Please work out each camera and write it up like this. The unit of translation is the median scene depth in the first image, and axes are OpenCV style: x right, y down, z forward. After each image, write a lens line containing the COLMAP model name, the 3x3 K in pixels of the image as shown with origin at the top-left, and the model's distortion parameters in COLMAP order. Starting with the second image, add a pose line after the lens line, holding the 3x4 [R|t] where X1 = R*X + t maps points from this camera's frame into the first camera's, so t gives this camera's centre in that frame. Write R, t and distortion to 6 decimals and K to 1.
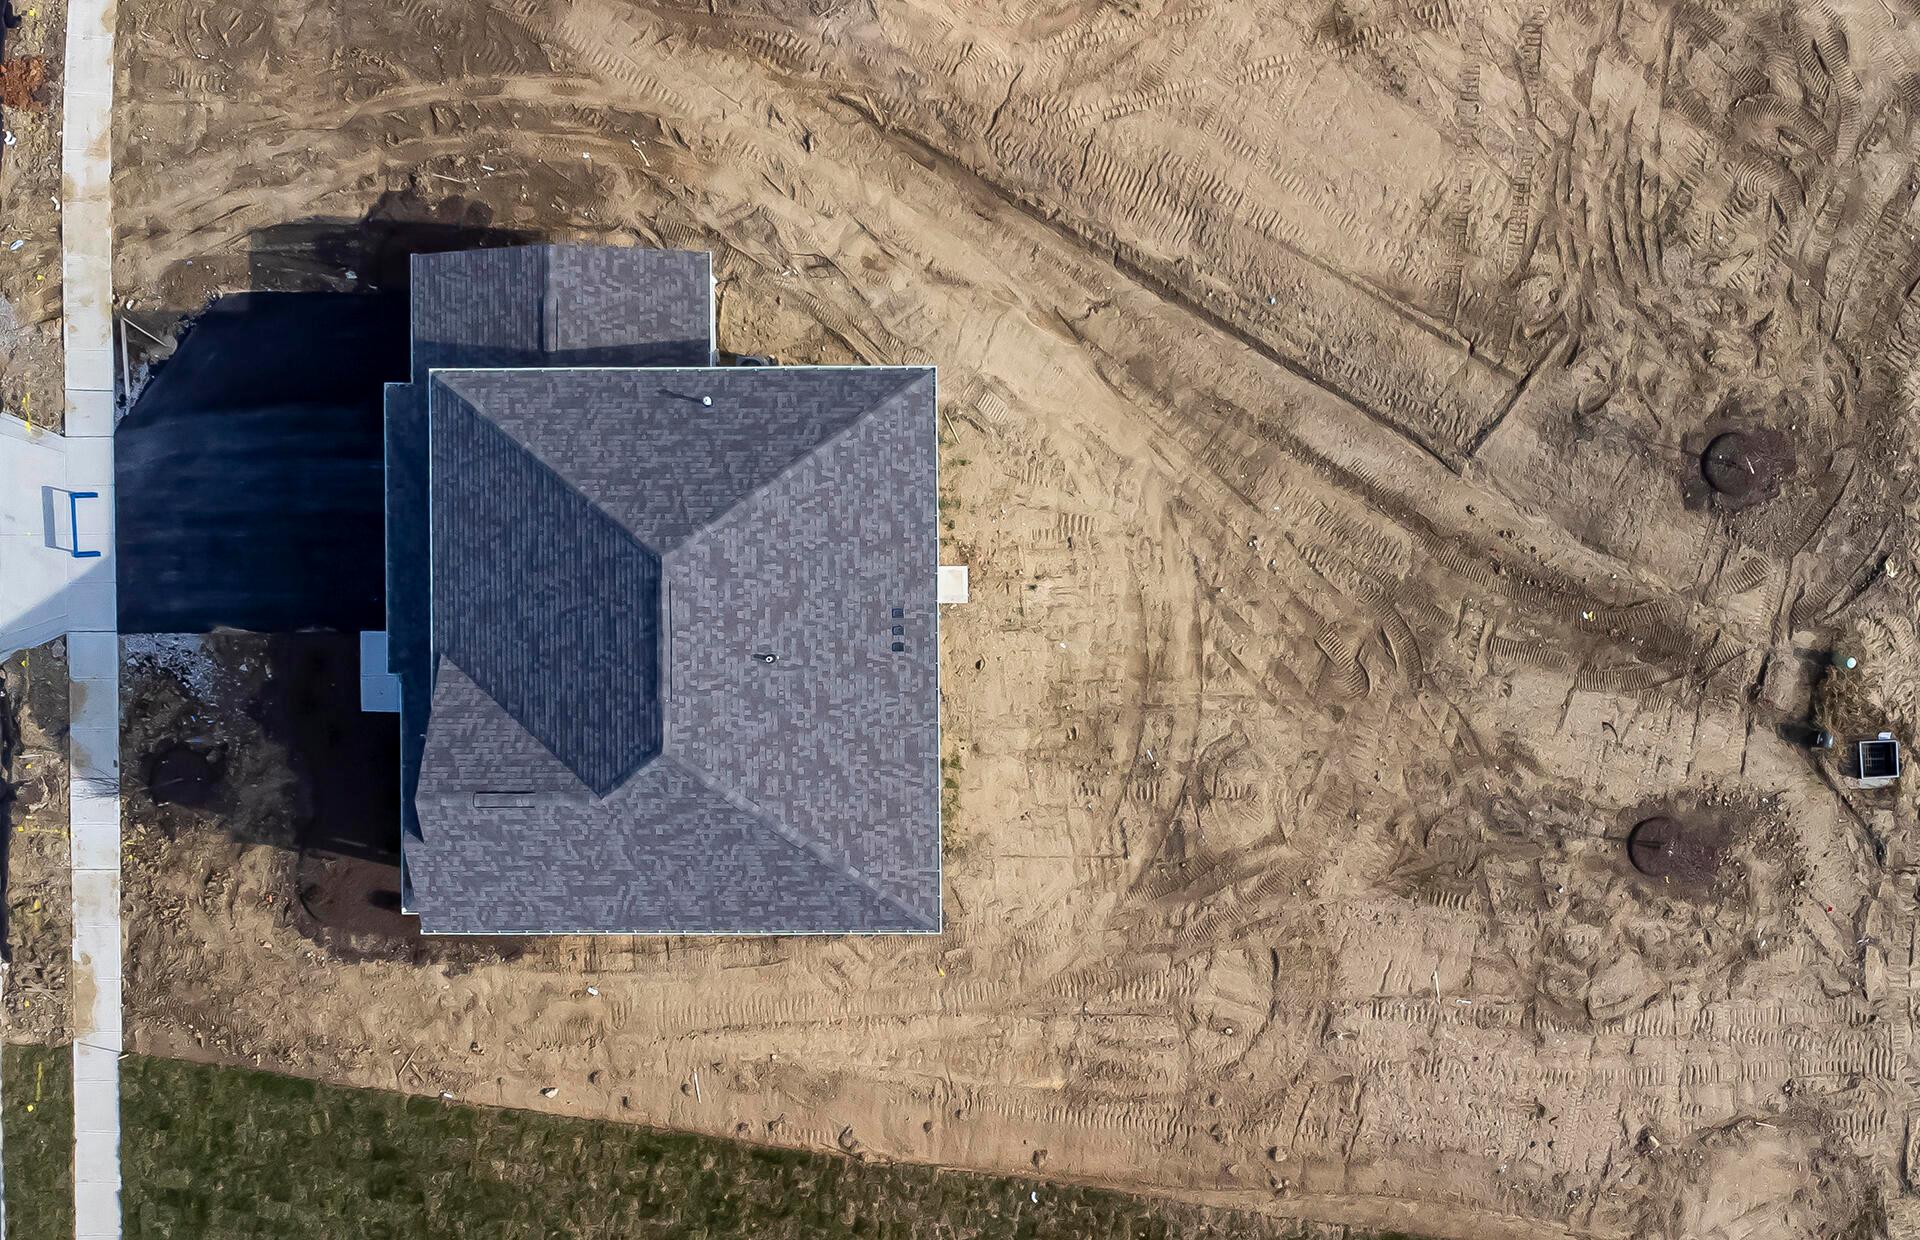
lens RADIAL K [[1798.6, 0, 925.6], [0, 1798.6, 511.5], [0, 0, 1]] dist [0.008699, 0.032665]
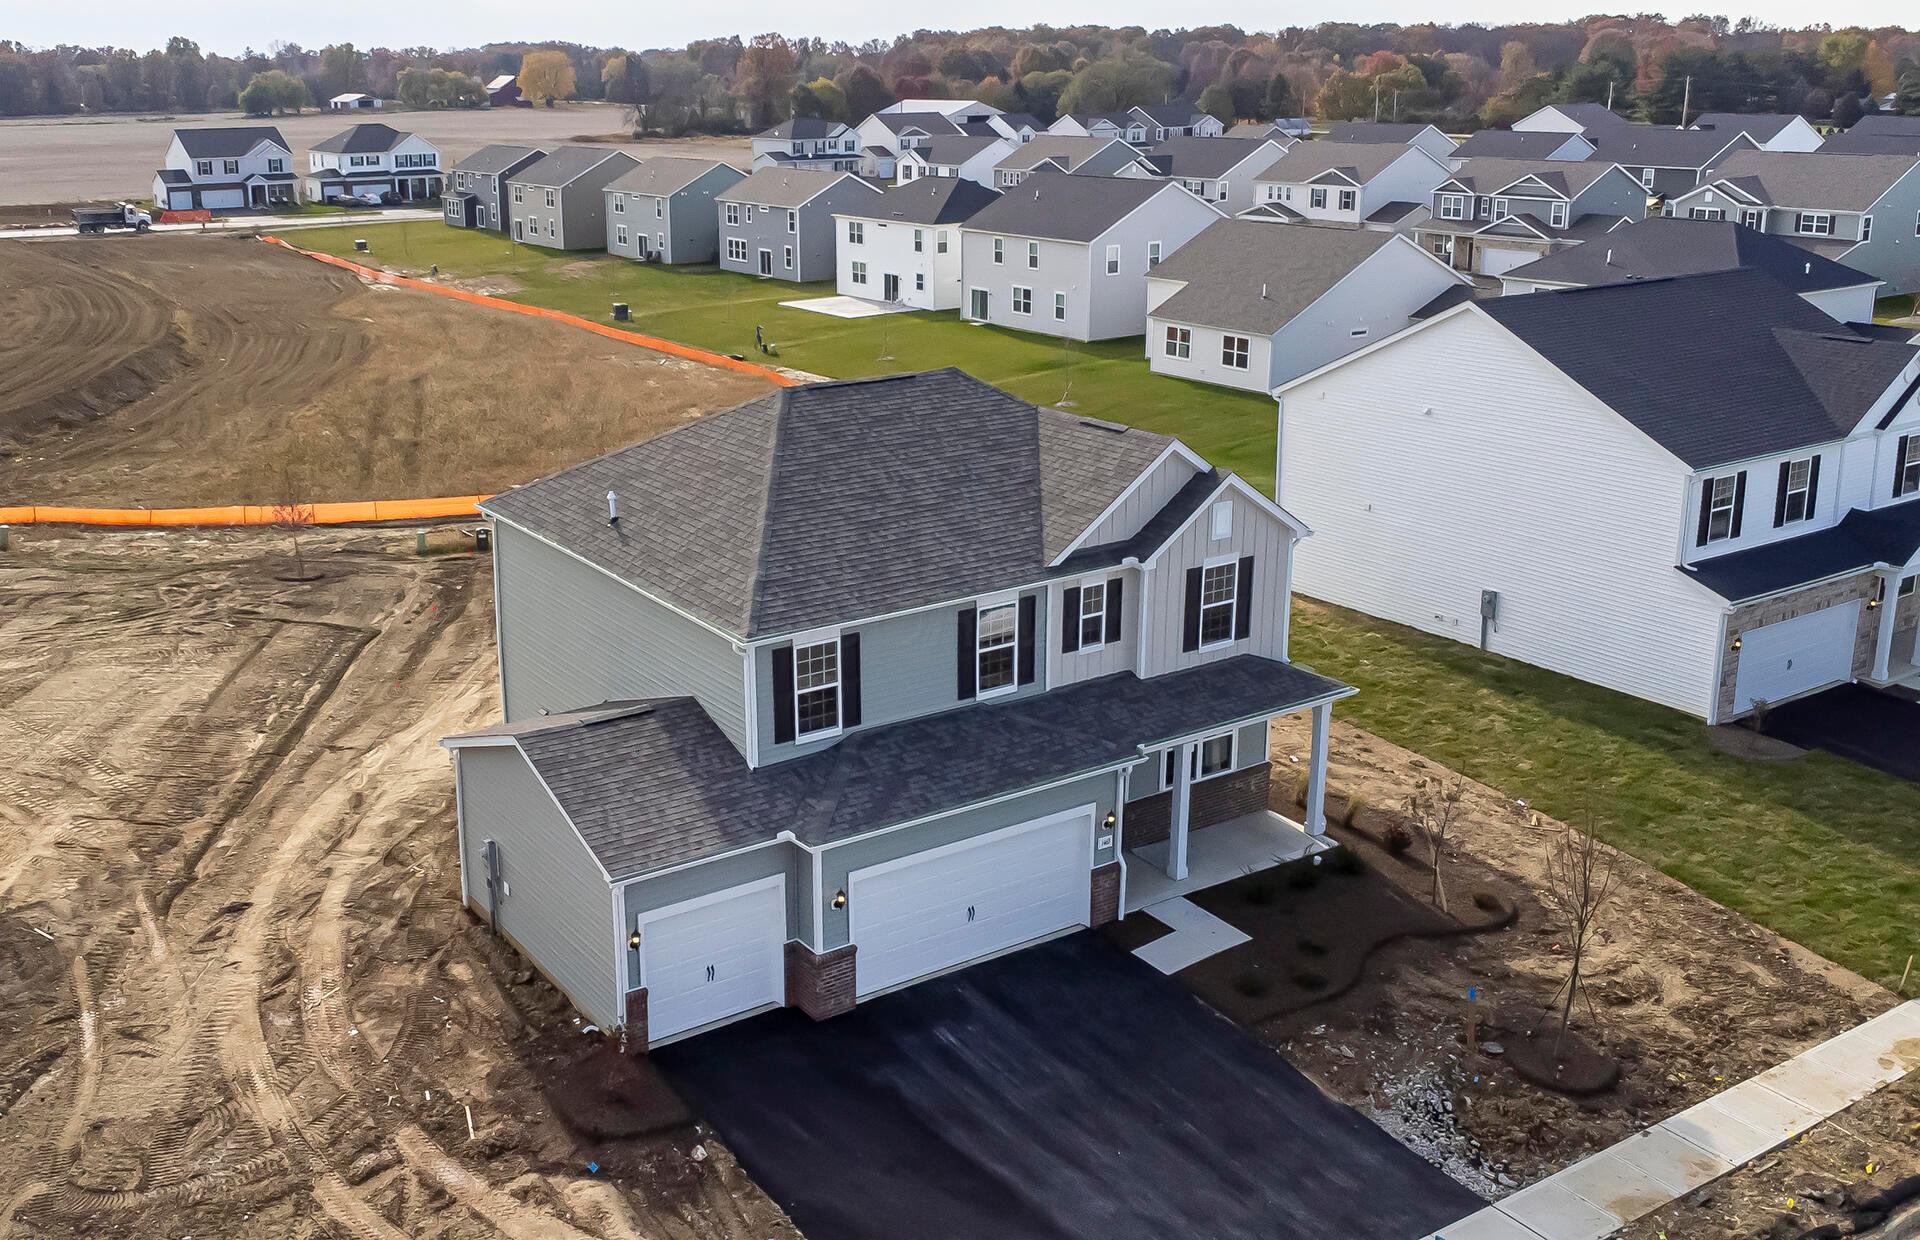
lens RADIAL K [[1806.1, 0, 760.4], [0, 1806.1, 494.4], [0, 0, 1]] dist [0.012249, 0.005466]
pose [[-0.507300, -0.191734, 0.840169, -0.755400], [0.861764, -0.116200, 0.493822, -0.365459], [0.002945, 0.974544, 0.224178, 0.675934]]
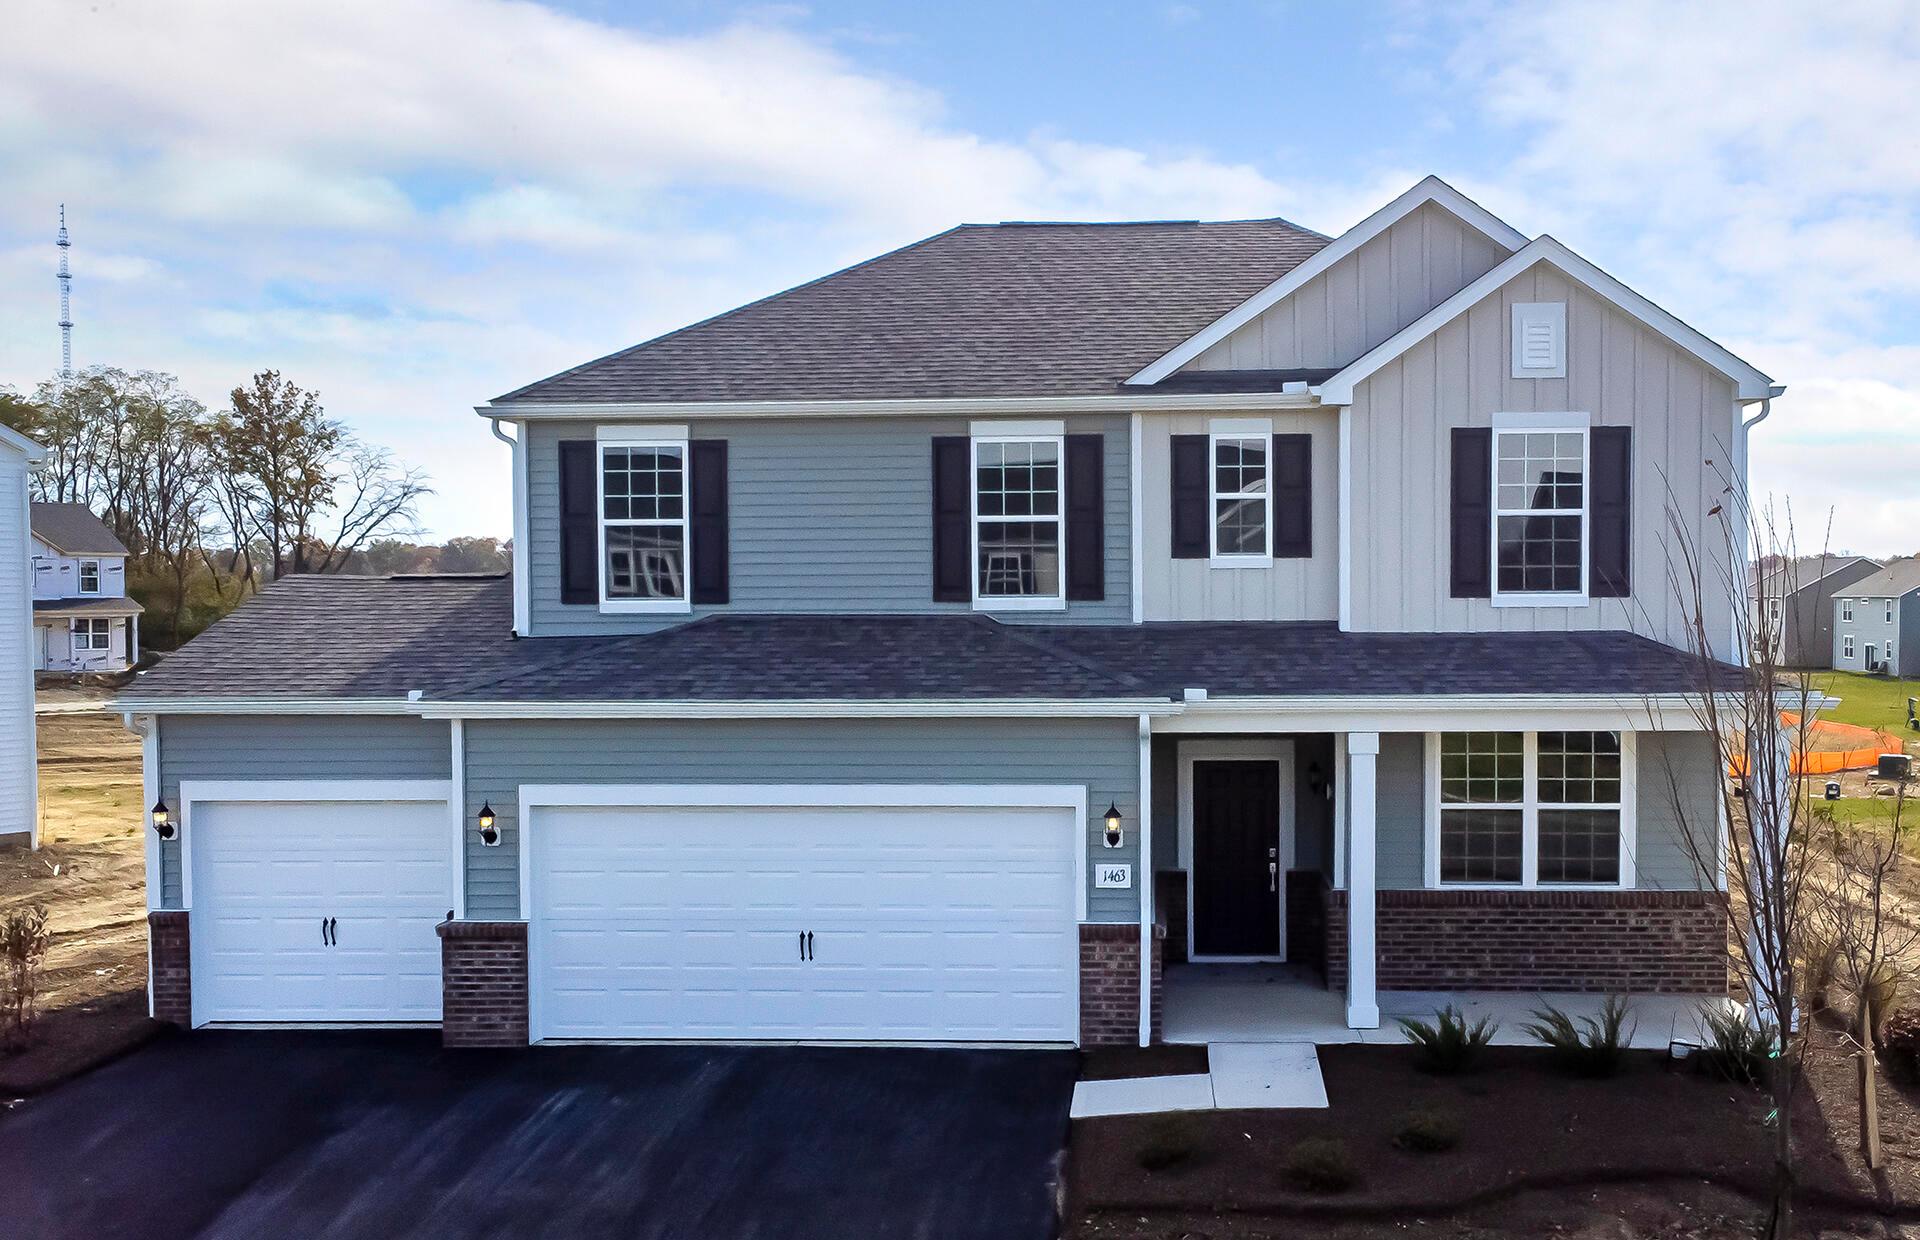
lens RADIAL K [[1775.5, 0, 1036.3], [0, 1775.5, 624.4], [0, 0, 1]] dist [0.013959, 0.011519]
pose [[0.069184, -0.019604, 0.997411, -0.611407], [0.997536, 0.013068, -0.068935, 0.079926], [-0.011683, 0.999722, 0.020460, 0.903952]]
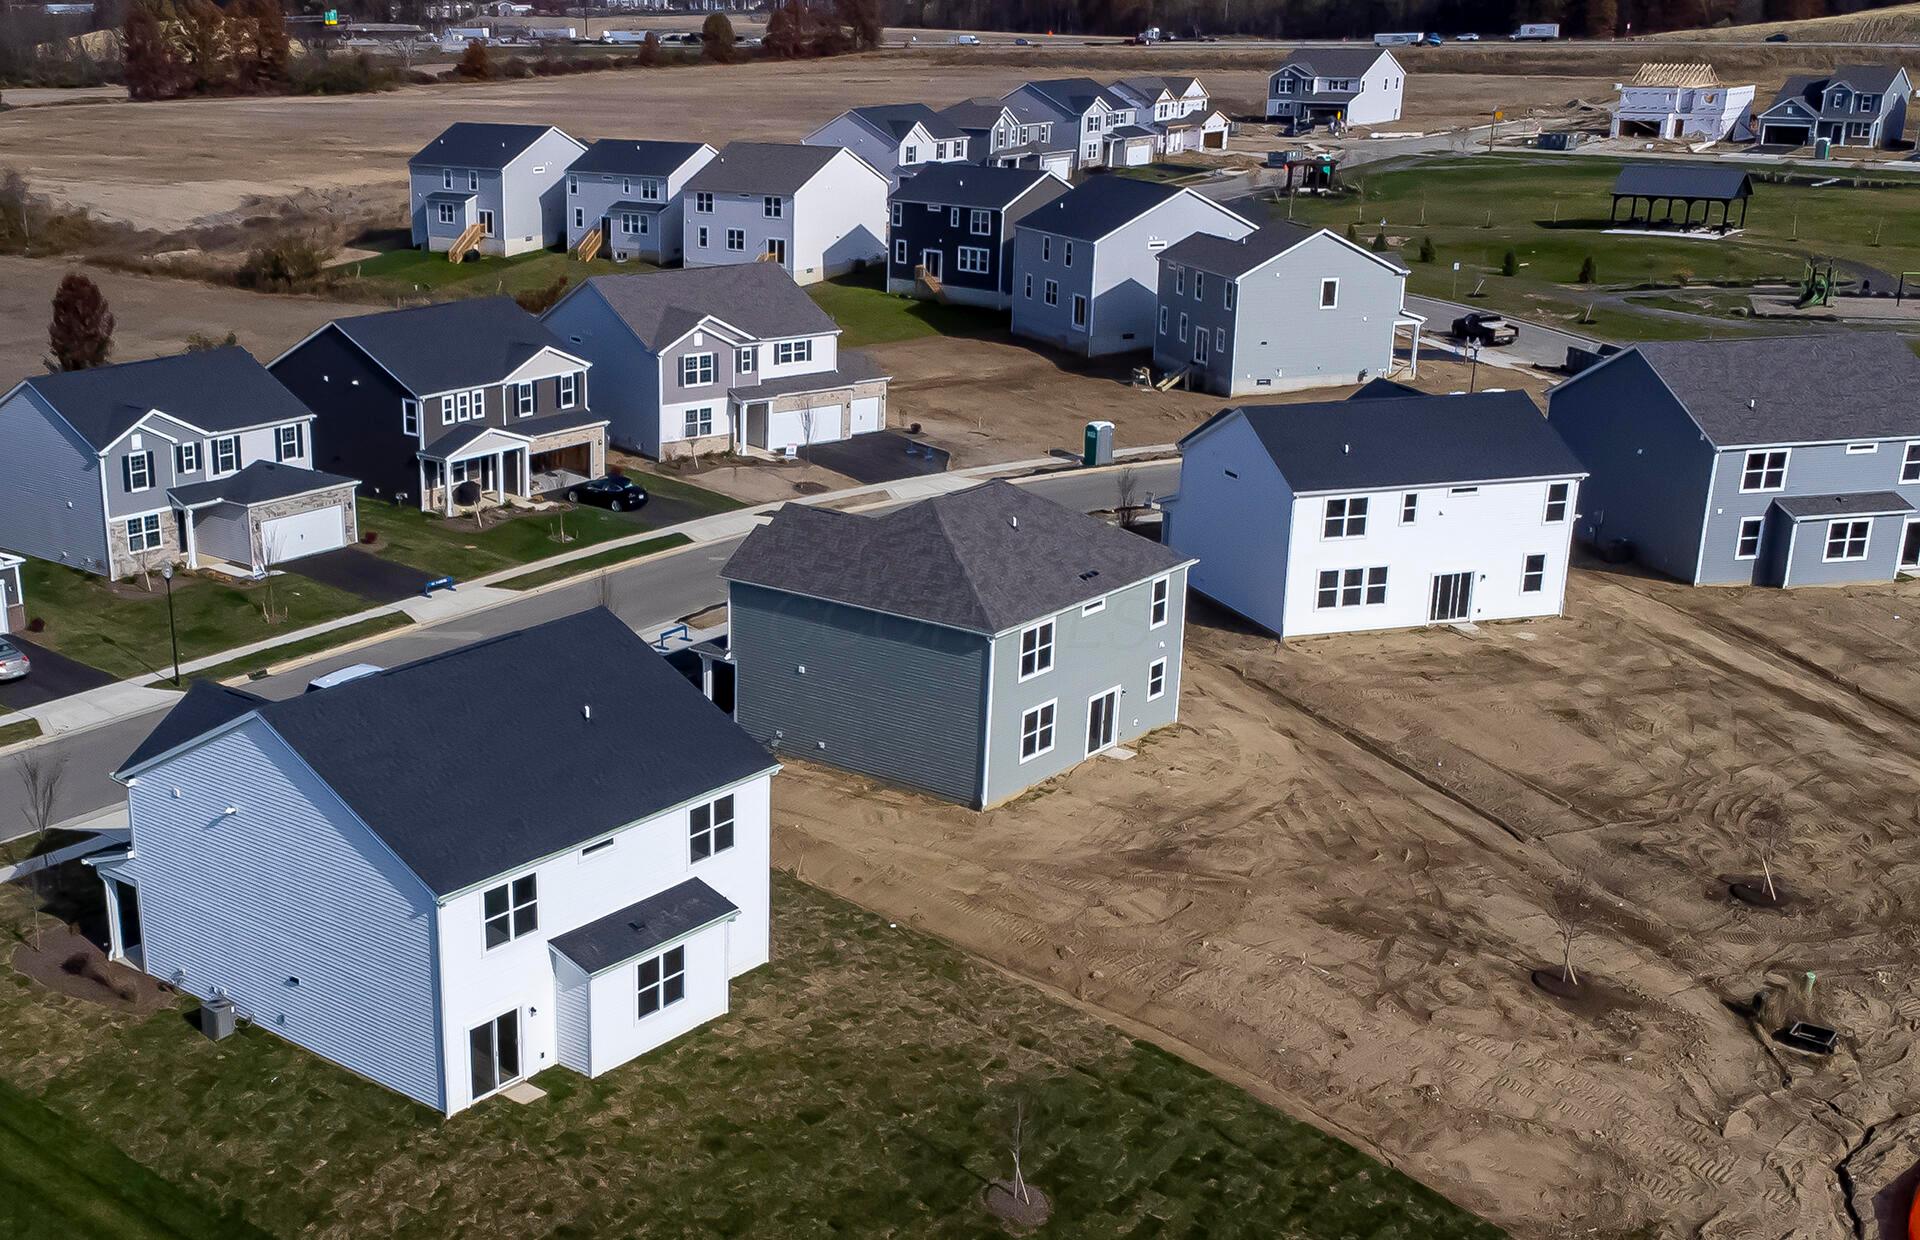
lens RADIAL K [[2241.6, 0, 684.6], [0, 2241.6, 625.5], [0, 0, 1]] dist [0.013116, 0.010164]
pose [[0.738684, 0.189692, -0.646809, 0.843950], [-0.673945, 0.224908, -0.703715, 1.424750], [0.011984, 0.955737, 0.293978, 0.402303]]
